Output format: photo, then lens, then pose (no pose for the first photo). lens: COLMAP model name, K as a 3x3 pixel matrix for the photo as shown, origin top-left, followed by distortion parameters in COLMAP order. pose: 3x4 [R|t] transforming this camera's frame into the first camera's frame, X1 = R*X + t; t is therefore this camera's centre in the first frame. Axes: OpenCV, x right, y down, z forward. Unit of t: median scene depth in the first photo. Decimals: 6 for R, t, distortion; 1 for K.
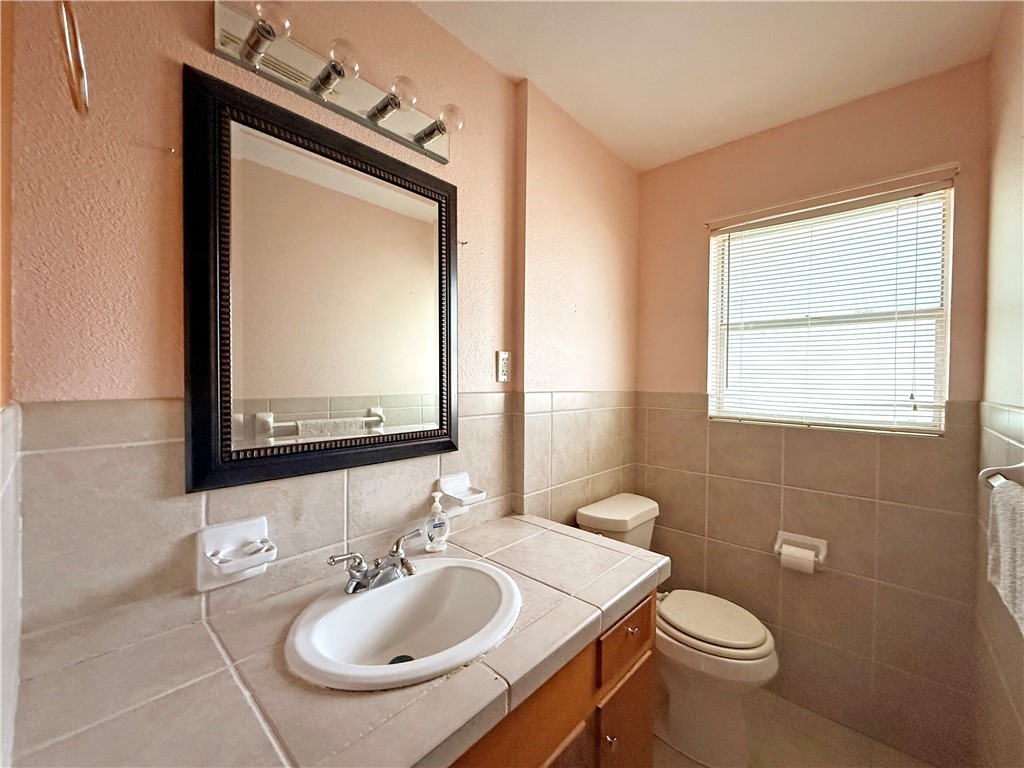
lens RADIAL K [[412.4, 0, 514.8], [0, 412.4, 381.9], [0, 0, 1]] dist [0.000044, 0.000012]
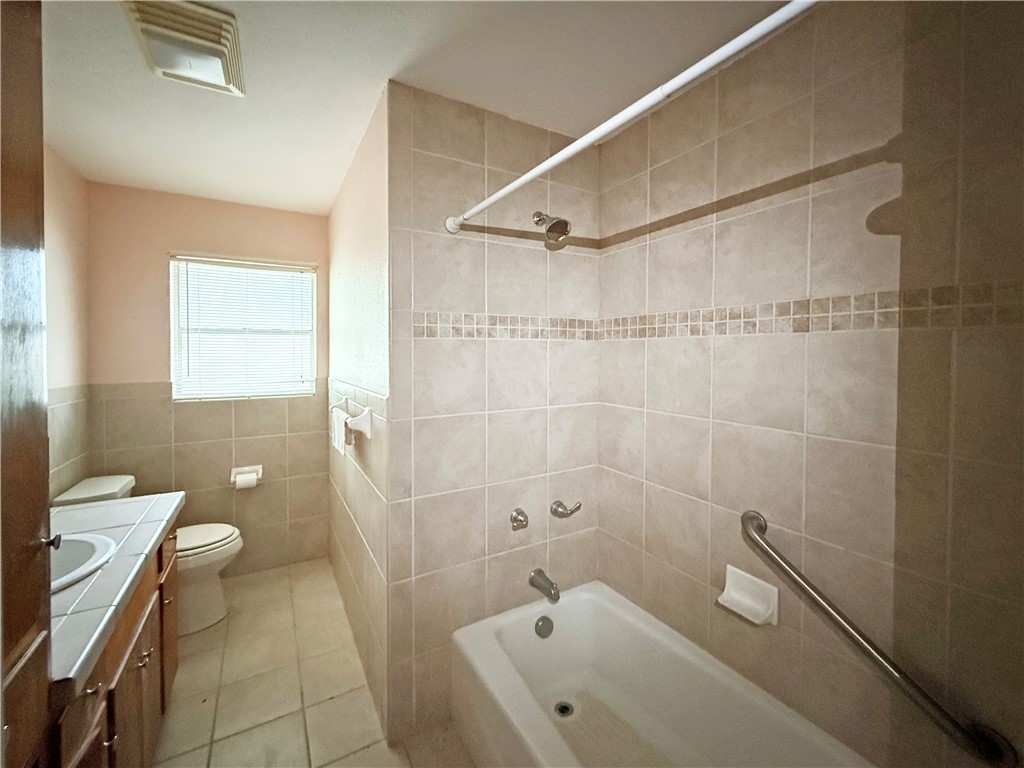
lens RADIAL K [[412.4, 0, 530.2], [0, 412.4, 358.3], [0, 0, 1]] dist [0.000044, 0.000012]
pose [[0.261088, -0.020724, 0.965093, -0.555396], [0.008810, 0.999779, 0.019086, -0.069419], [-0.965275, 0.003519, 0.261213, -0.479800]]
